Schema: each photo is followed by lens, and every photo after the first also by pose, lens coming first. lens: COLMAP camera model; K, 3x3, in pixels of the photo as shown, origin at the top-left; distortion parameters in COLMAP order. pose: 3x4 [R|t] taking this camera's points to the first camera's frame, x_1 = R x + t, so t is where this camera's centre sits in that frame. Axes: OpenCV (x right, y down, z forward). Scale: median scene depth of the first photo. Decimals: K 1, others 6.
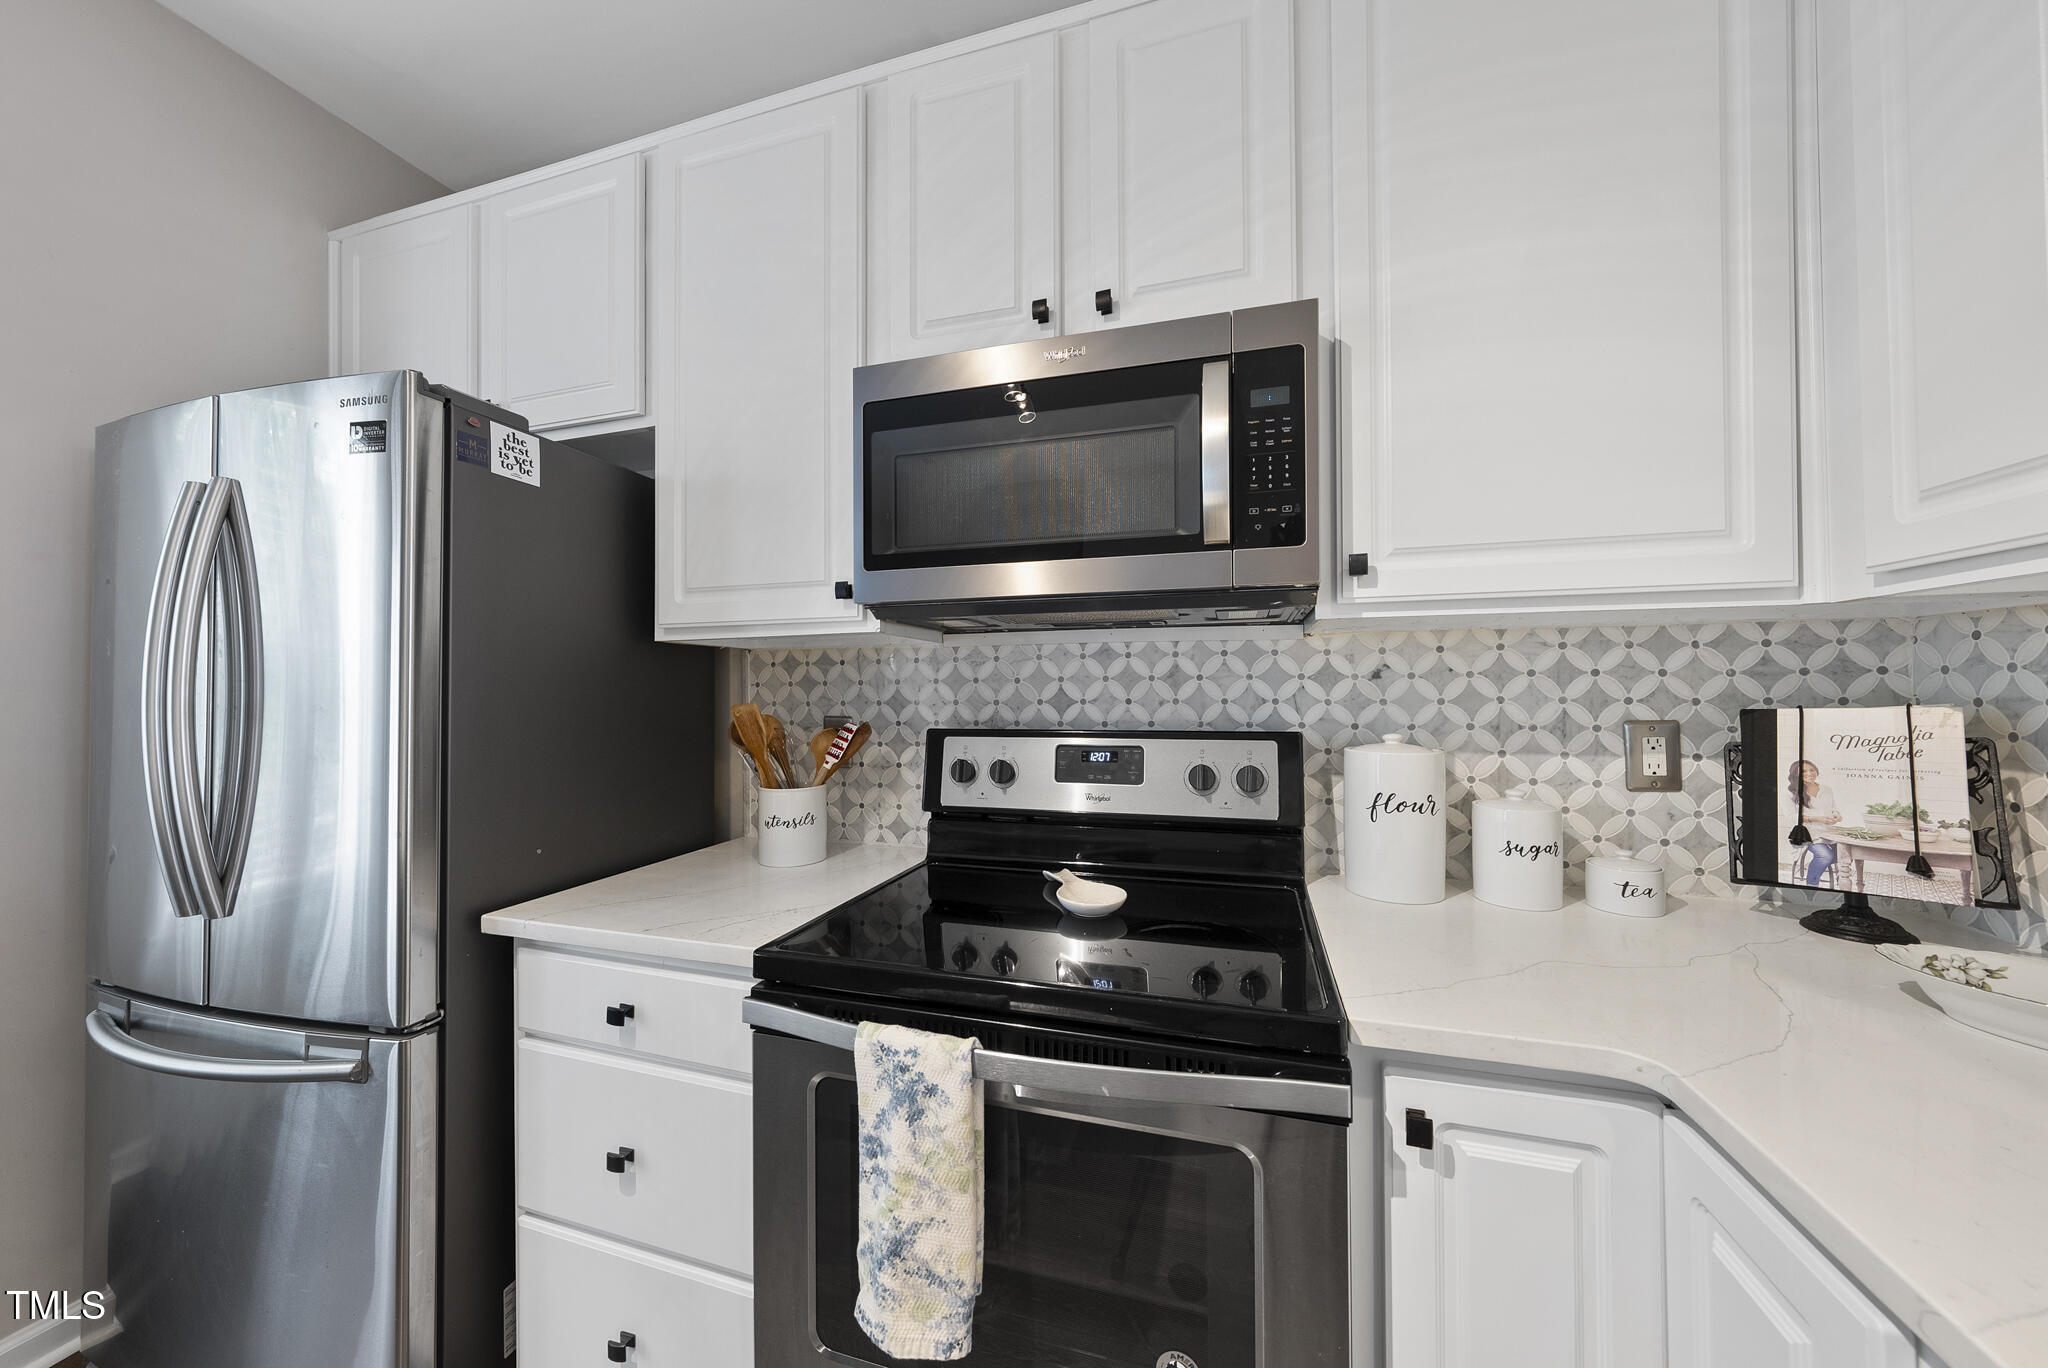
lens RADIAL K [[716.8, 0, 1024.0], [0, 716.8, 684.0], [0, 0, 1]] dist [0.007233, -0.000050]
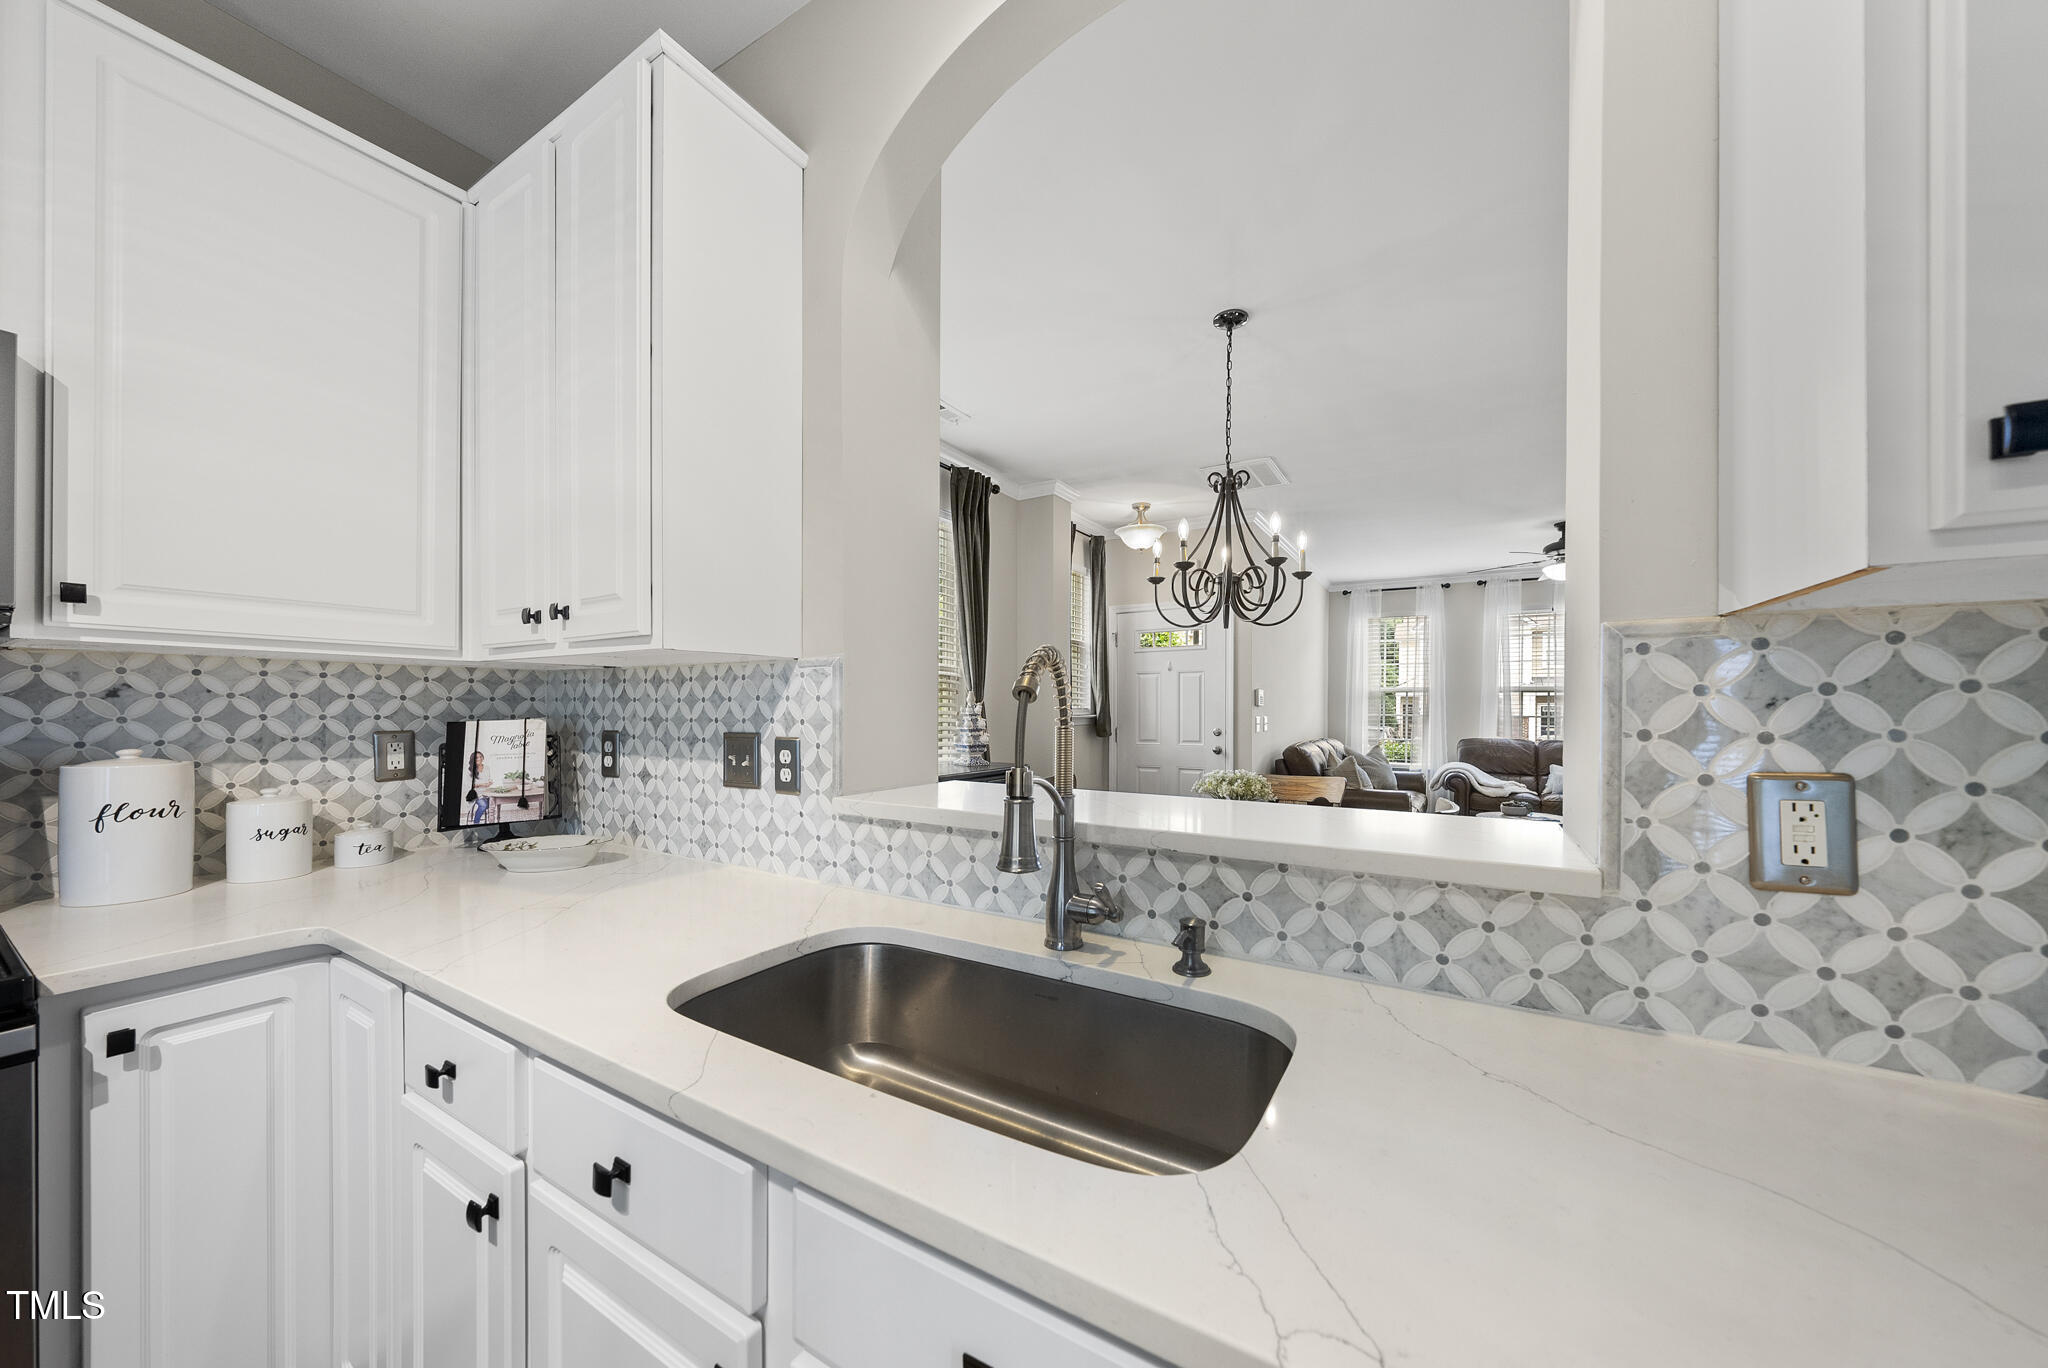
lens RADIAL K [[705.5, 0, 1029.5], [0, 705.5, 709.1], [0, 0, 1]] dist [-0.001189, -0.000034]
pose [[0.236300, 0.006373, 0.971659, -0.192966], [-0.013063, 0.999909, -0.003381, -0.004582], [-0.971592, -0.011894, 0.236362, -0.559363]]
